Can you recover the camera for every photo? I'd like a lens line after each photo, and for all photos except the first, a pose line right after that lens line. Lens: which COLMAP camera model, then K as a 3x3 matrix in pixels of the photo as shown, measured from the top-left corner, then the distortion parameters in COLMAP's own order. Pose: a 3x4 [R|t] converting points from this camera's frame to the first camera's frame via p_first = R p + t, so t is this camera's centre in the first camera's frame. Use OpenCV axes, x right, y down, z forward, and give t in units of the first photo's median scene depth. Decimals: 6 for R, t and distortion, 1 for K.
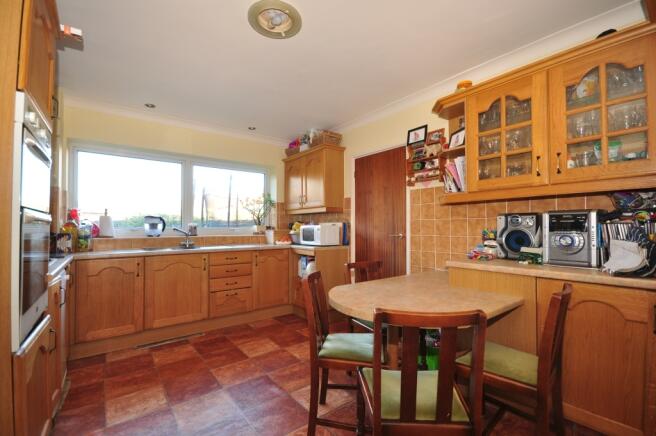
lens RADIAL K [[286.5, 0, 328.0], [0, 286.5, 218.0], [0, 0, 1]] dist [-0.000415, 0.000049]
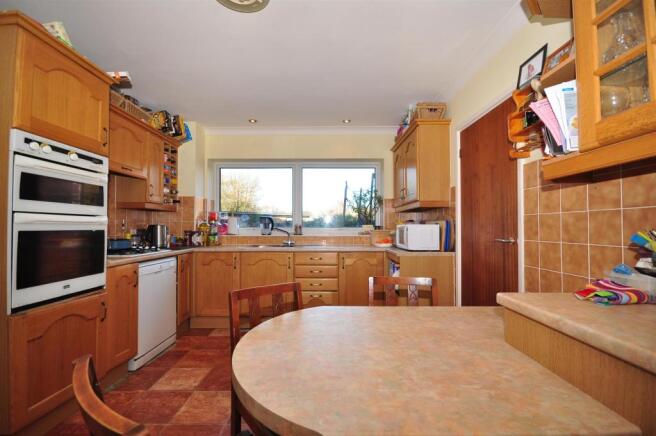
lens RADIAL K [[287.6, 0, 328.2], [0, 287.6, 221.0], [0, 0, 1]] dist [-0.001015, -0.000113]
pose [[0.793299, -0.011860, -0.608717, 0.304055], [0.018325, 0.999822, 0.004401, 0.008784], [0.608556, -0.014646, 0.793375, 0.258212]]
